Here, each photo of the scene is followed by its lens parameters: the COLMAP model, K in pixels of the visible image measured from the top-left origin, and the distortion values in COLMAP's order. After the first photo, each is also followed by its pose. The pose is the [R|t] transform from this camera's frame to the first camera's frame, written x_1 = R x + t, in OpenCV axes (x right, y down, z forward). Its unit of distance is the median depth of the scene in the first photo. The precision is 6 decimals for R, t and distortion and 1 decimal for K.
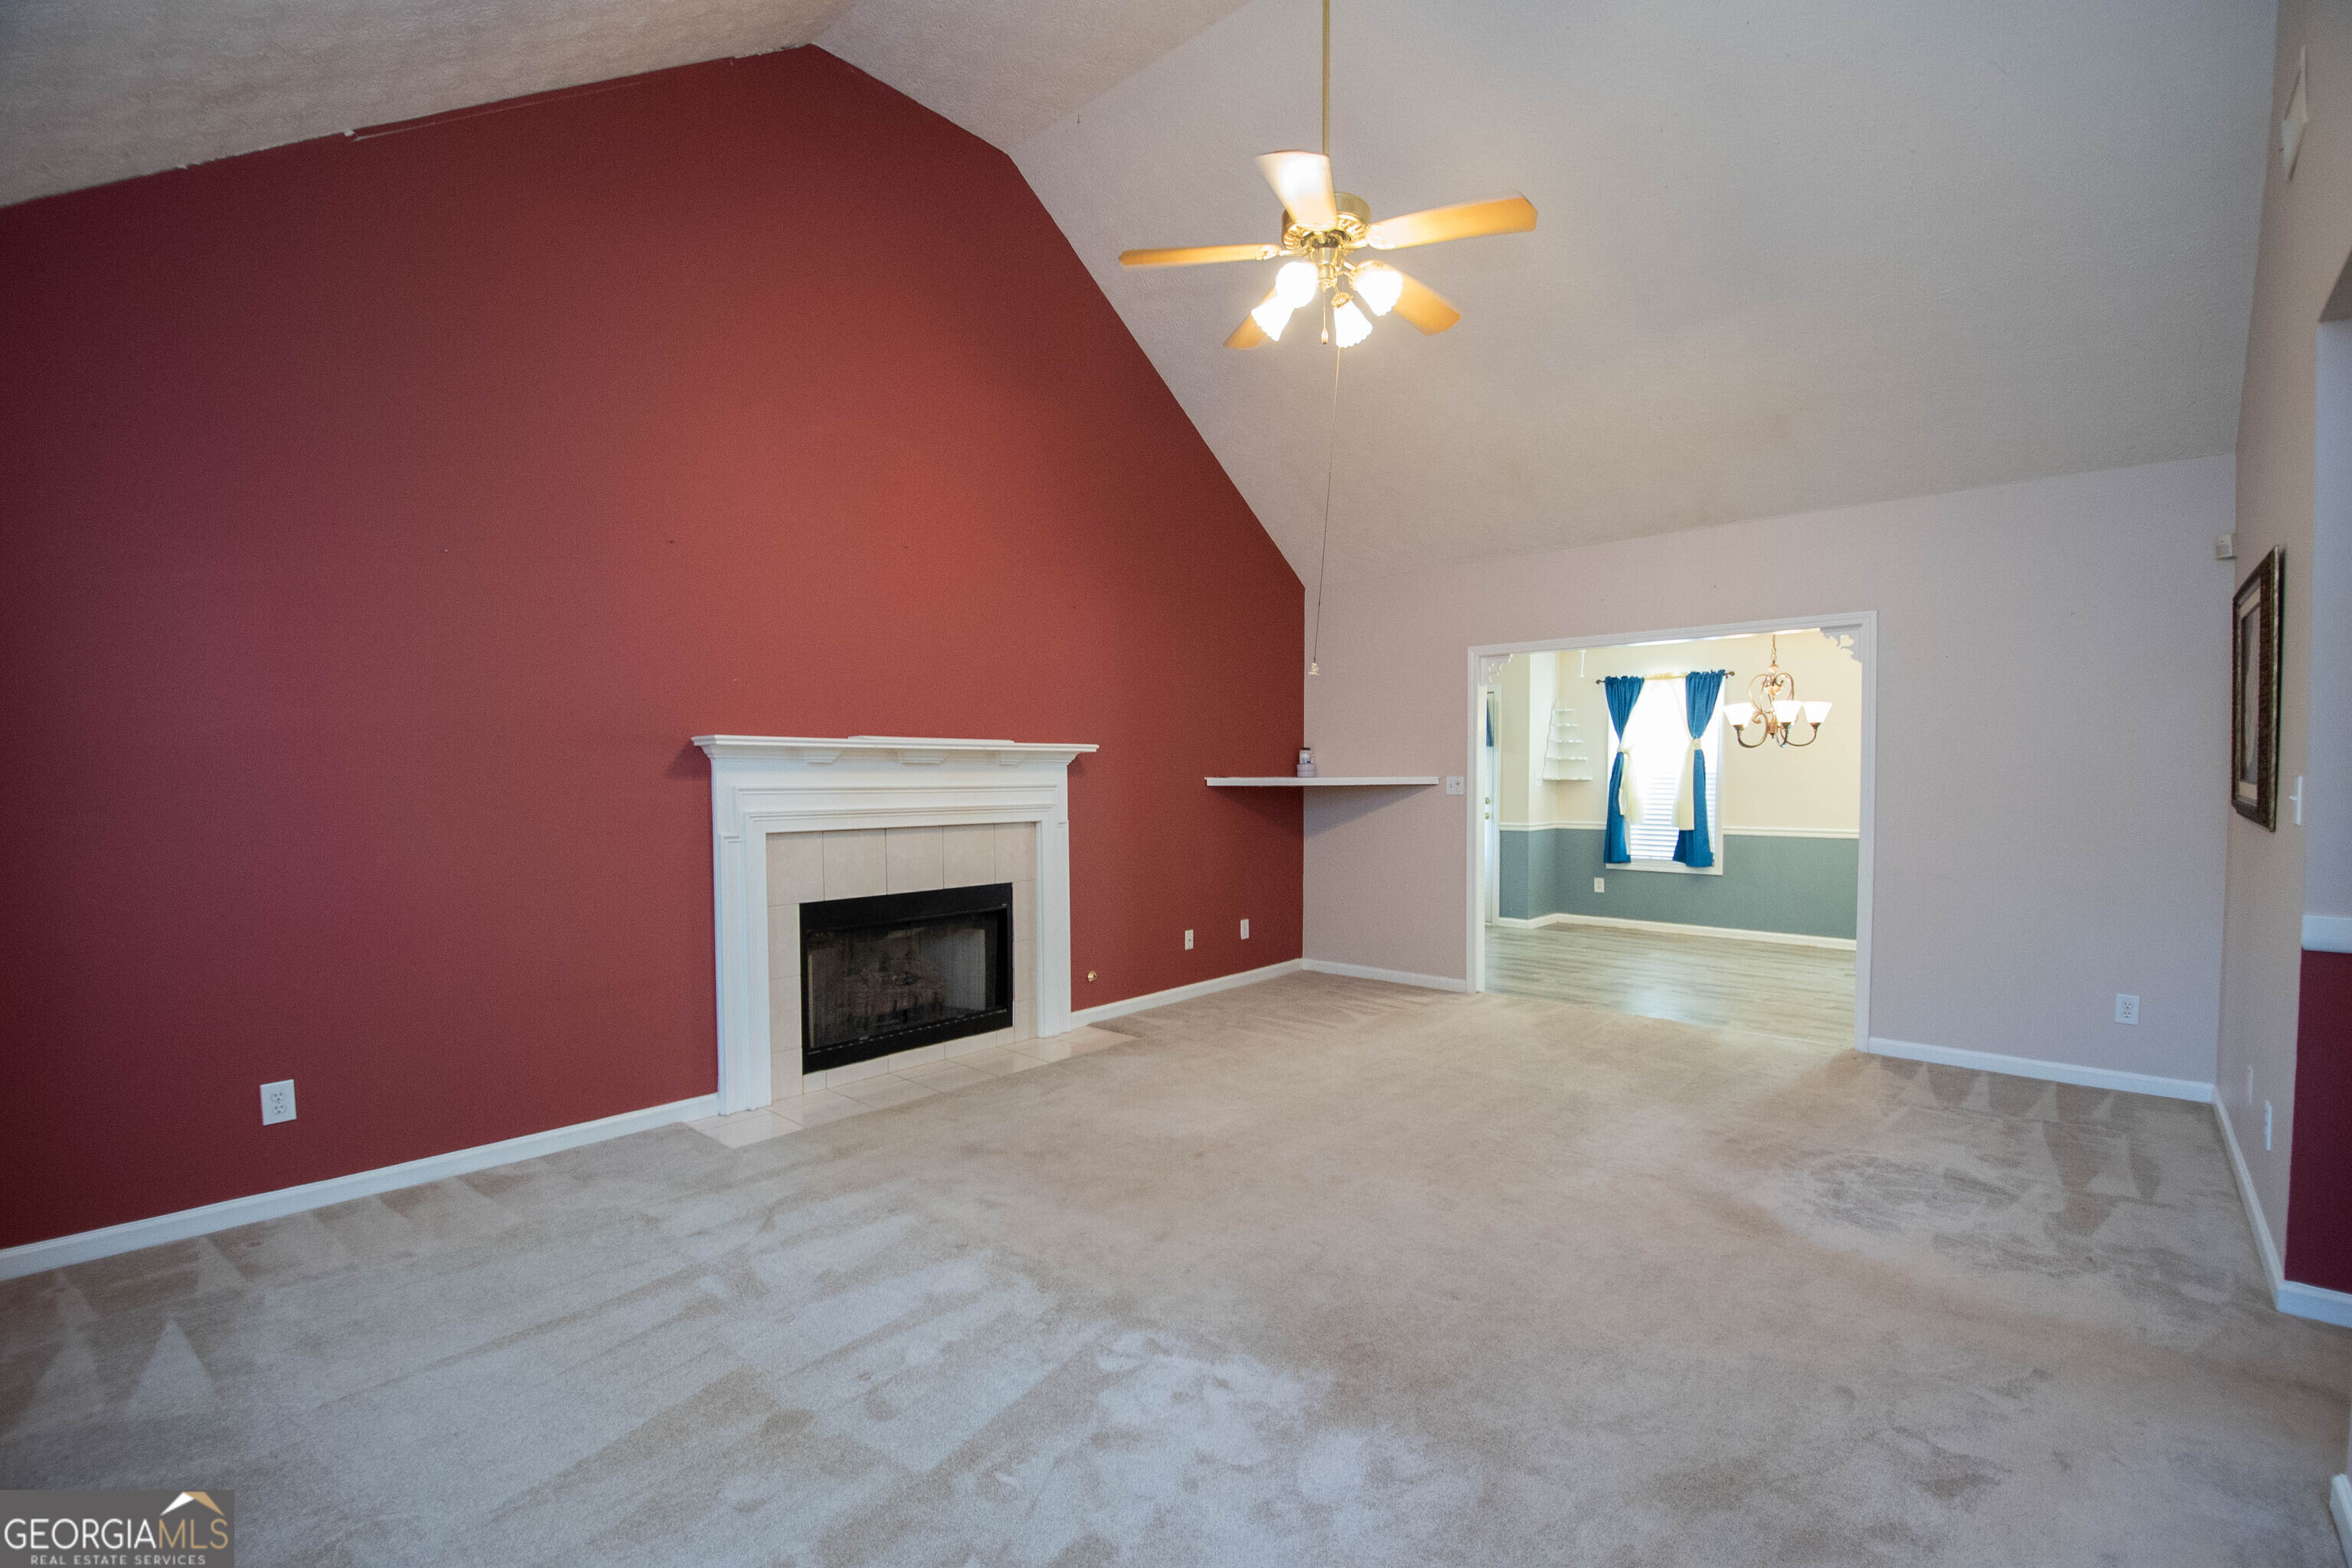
lens RADIAL K [[1046.8, 0, 1191.4], [0, 1046.8, 812.4], [0, 0, 1]] dist [0.011722, -0.023050]
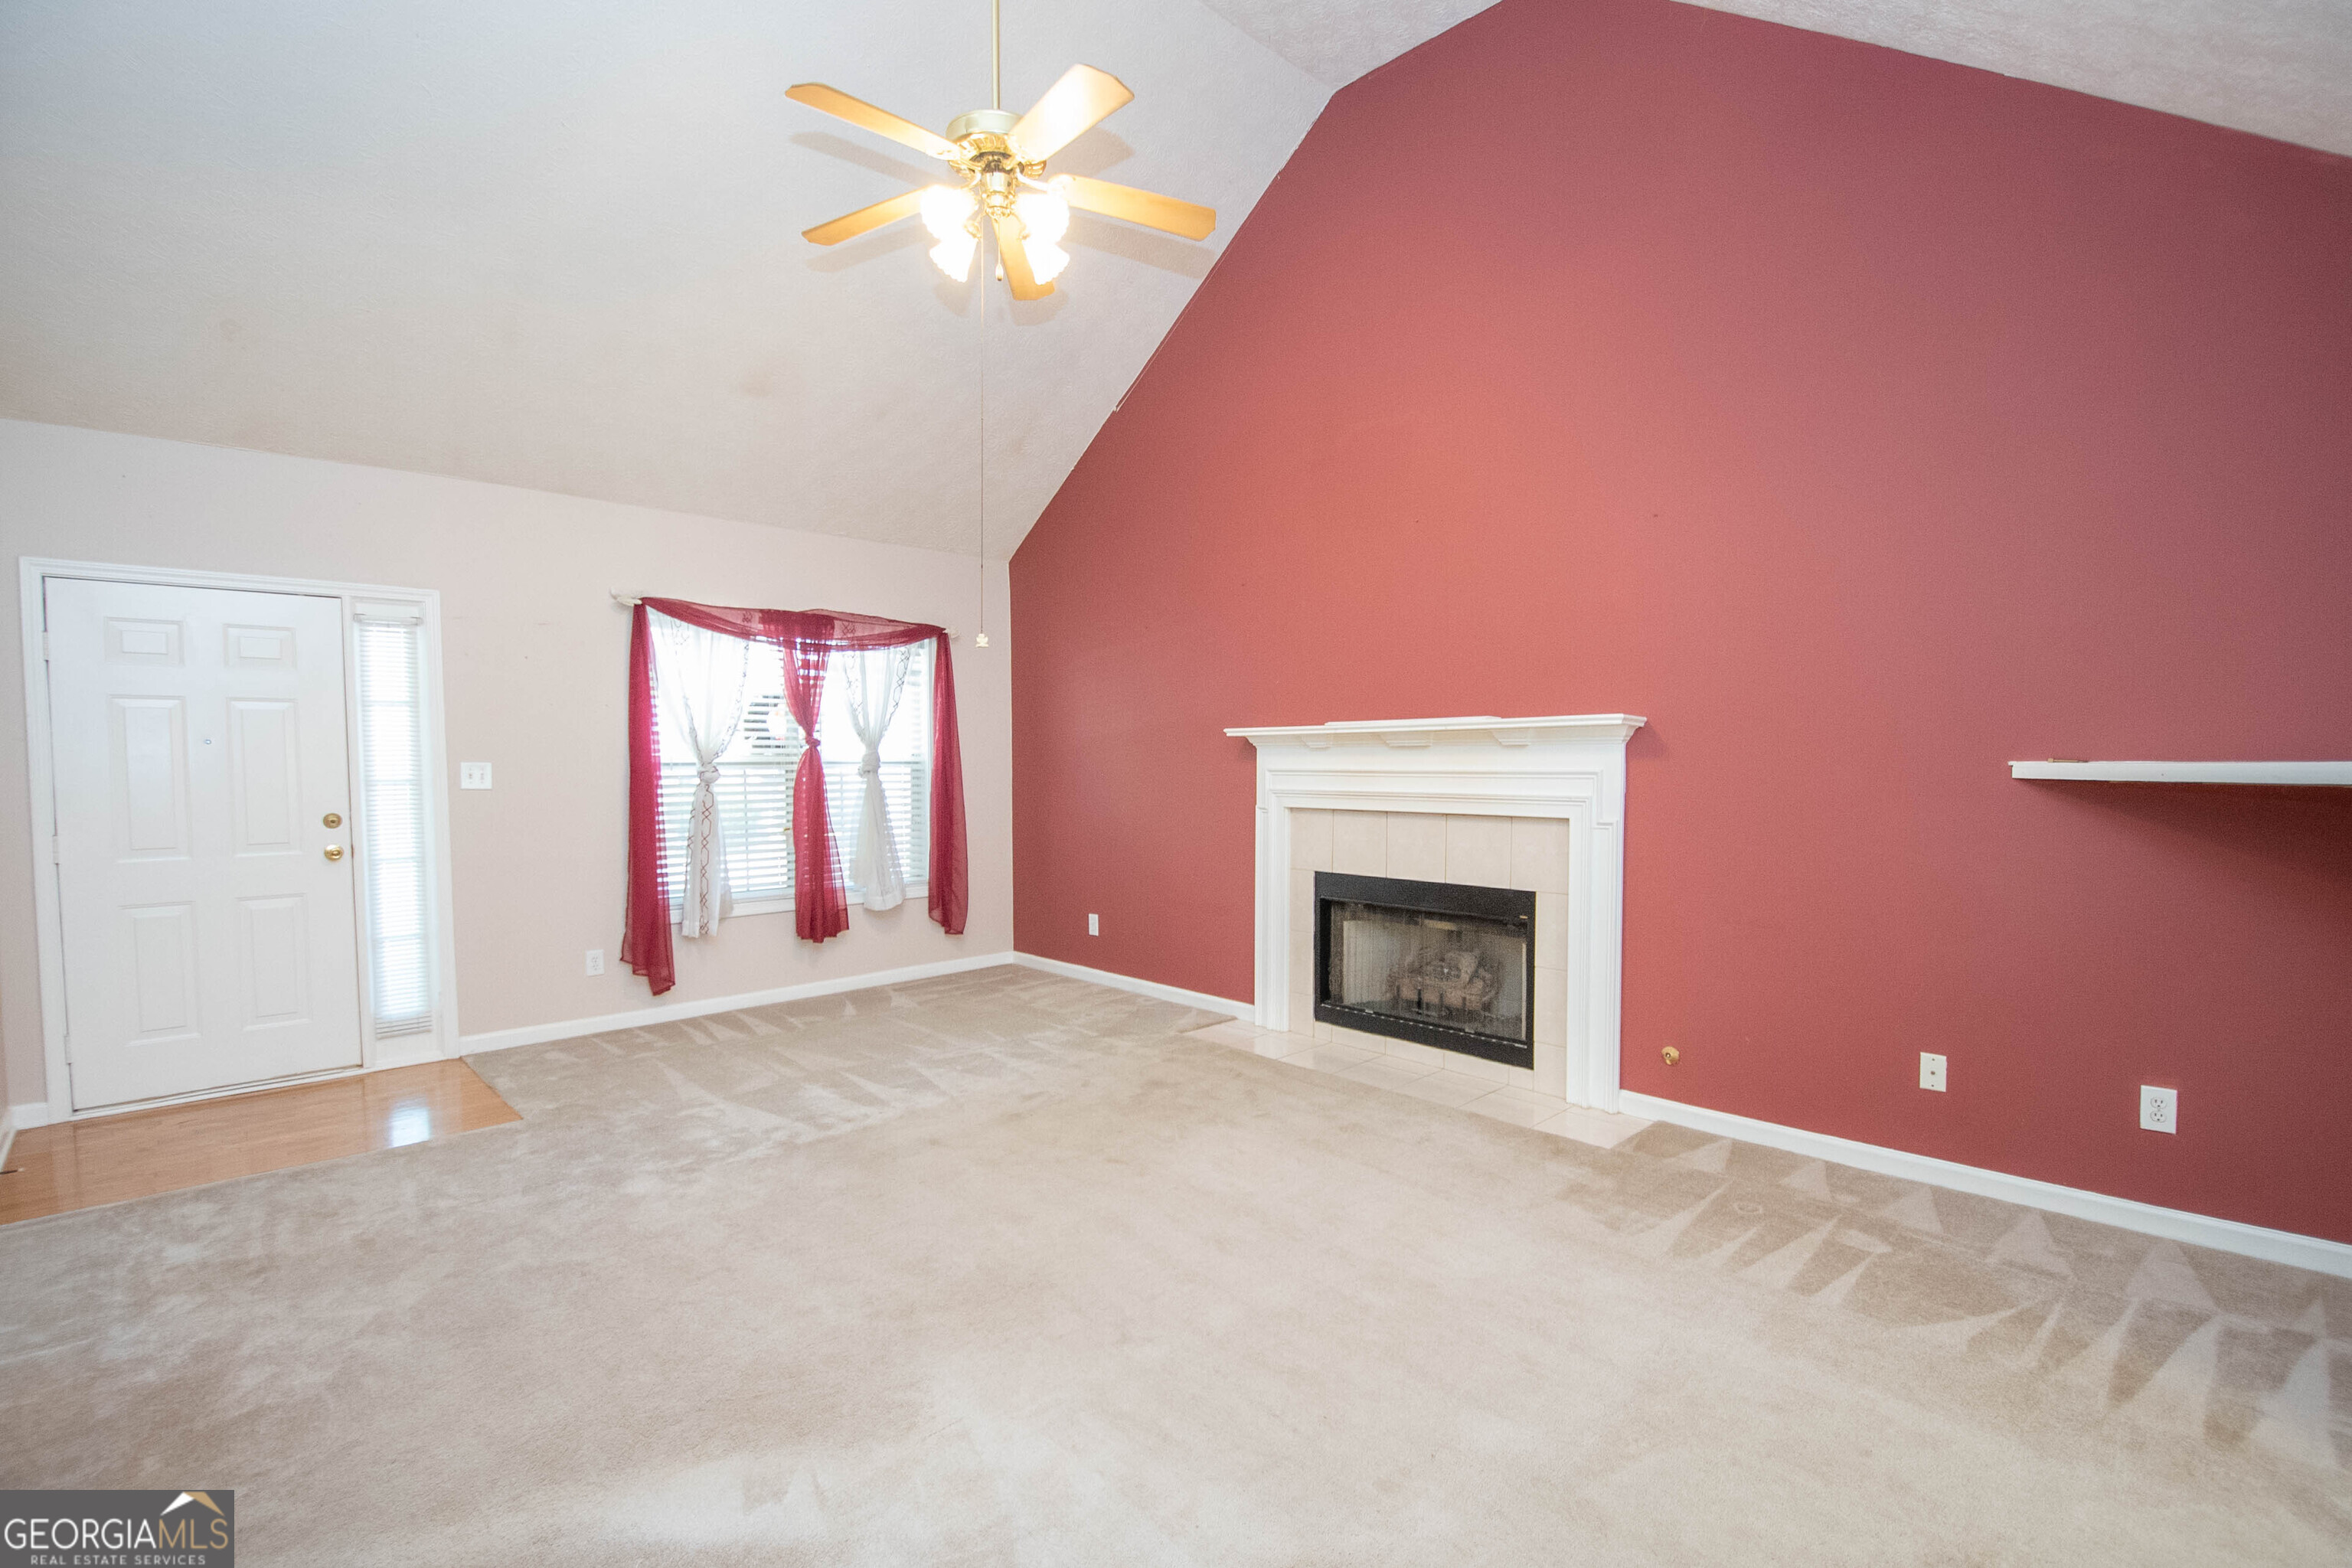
lens RADIAL K [[1046.8, 0, 1191.4], [0, 1046.8, 812.4], [0, 0, 1]] dist [0.011722, -0.023050]
pose [[-0.085847, 0.041758, -0.995433, 0.691717], [-0.038940, 0.998217, 0.045233, -0.021249], [0.995547, 0.042645, -0.084068, 0.852122]]
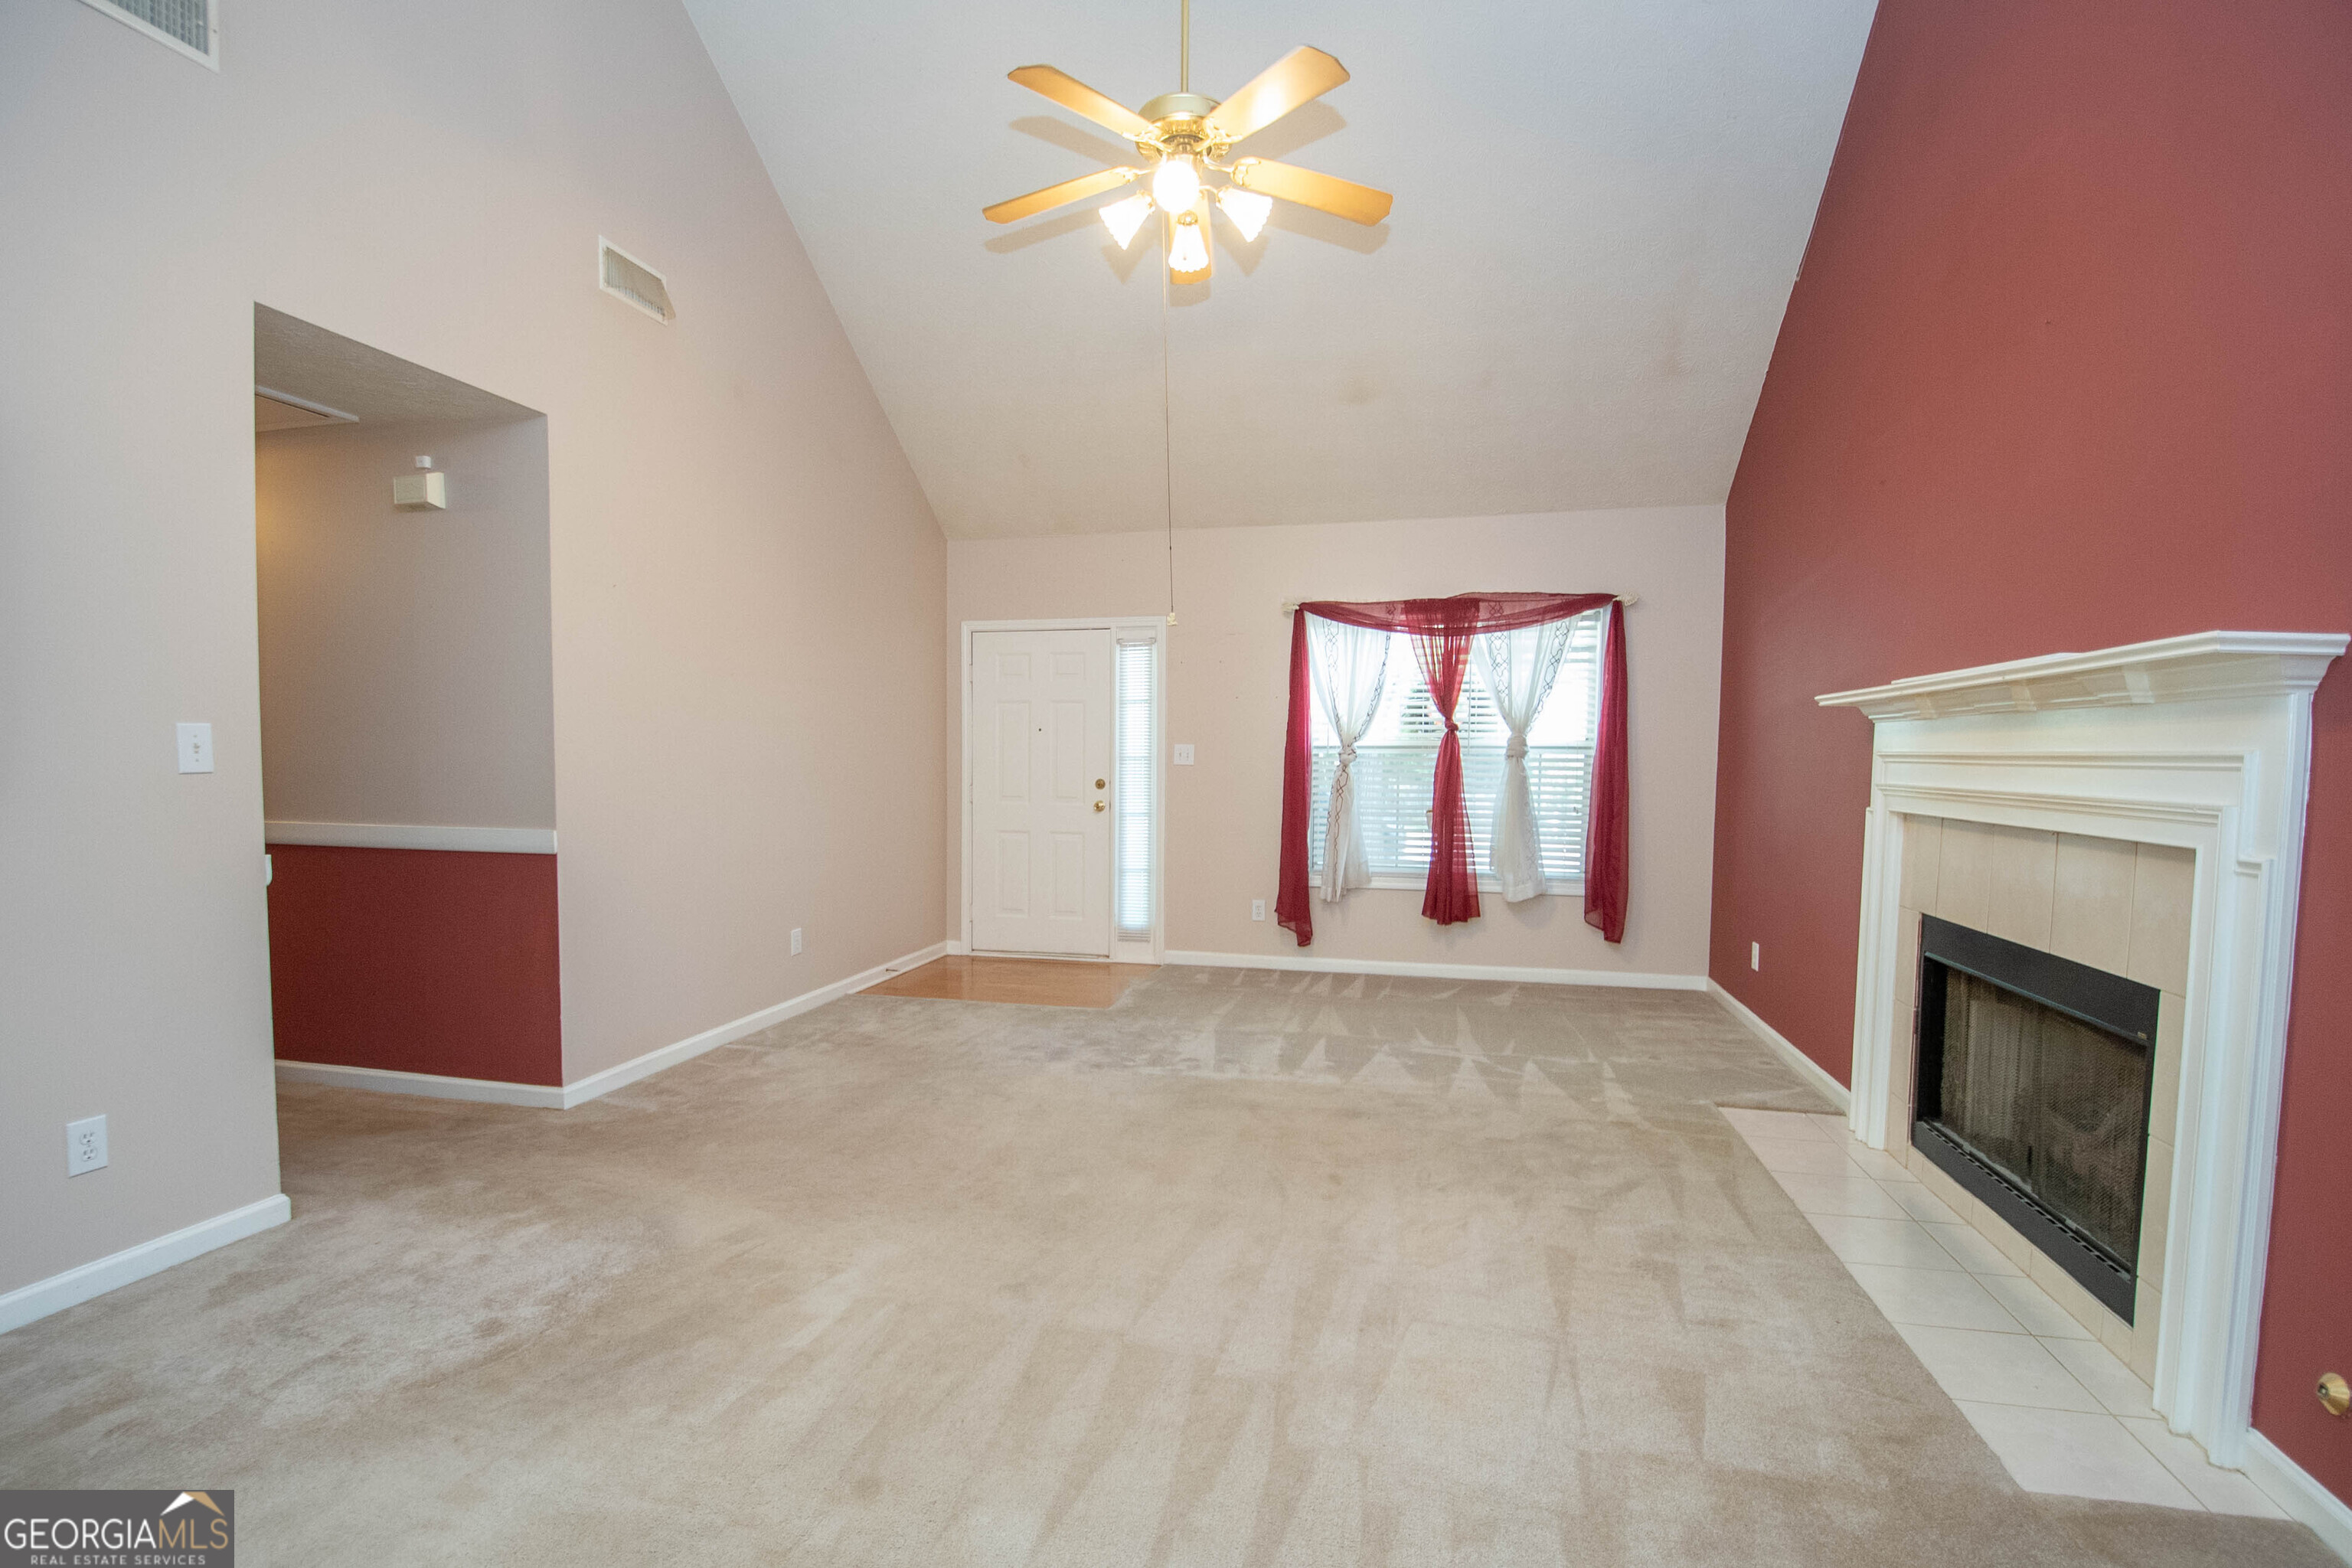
lens RADIAL K [[1059.9, 0, 1179.0], [0, 1059.9, 825.2], [0, 0, 1]] dist [0.001625, -0.017536]
pose [[-0.888790, 0.017026, -0.457999, 0.381884], [-0.032241, 0.994511, 0.099537, -0.028452], [0.457180, 0.103234, -0.883362, 1.253994]]
